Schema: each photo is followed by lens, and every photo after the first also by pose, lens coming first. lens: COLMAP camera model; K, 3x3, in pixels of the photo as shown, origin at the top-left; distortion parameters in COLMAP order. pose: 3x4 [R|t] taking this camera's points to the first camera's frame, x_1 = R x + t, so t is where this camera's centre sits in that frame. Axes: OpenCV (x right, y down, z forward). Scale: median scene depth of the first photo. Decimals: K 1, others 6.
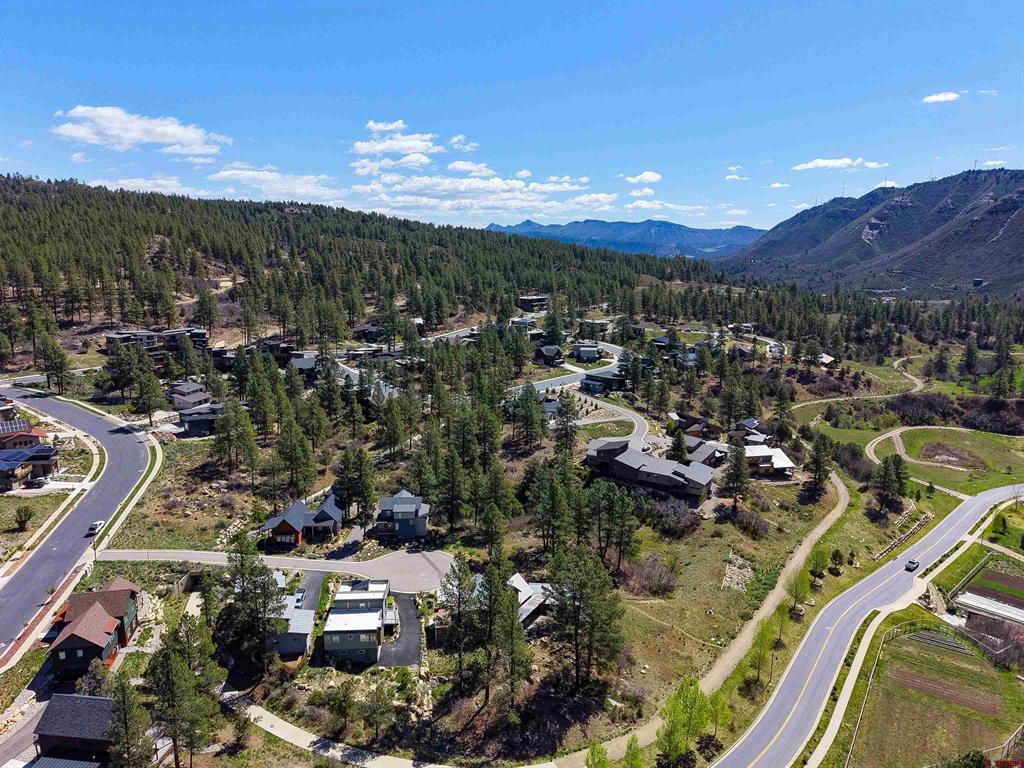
lens RADIAL K [[682.9, 0, 510.0], [0, 682.9, 385.5], [0, 0, 1]] dist [0.039785, -0.044770]
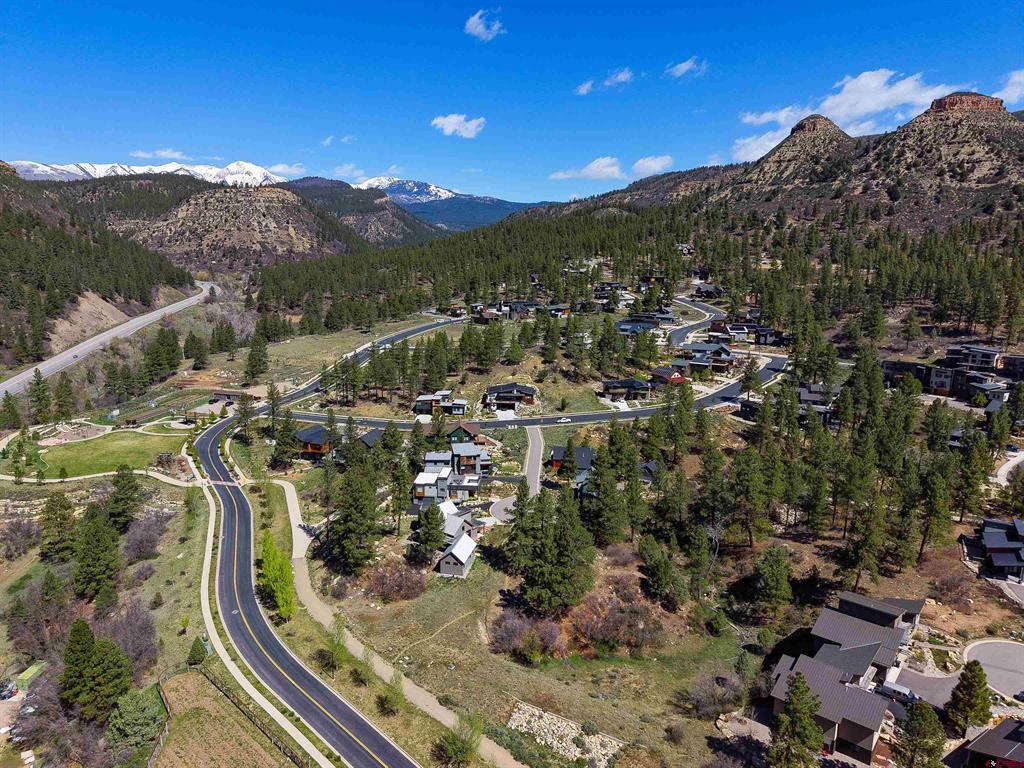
lens RADIAL K [[682.9, 0, 510.0], [0, 682.9, 385.5], [0, 0, 1]] dist [0.039785, -0.044770]
pose [[-0.131116, 0.192352, -0.972527, 0.433914], [-0.213947, 0.952389, 0.217214, -0.088570], [0.968006, 0.236549, -0.083721, 0.432140]]
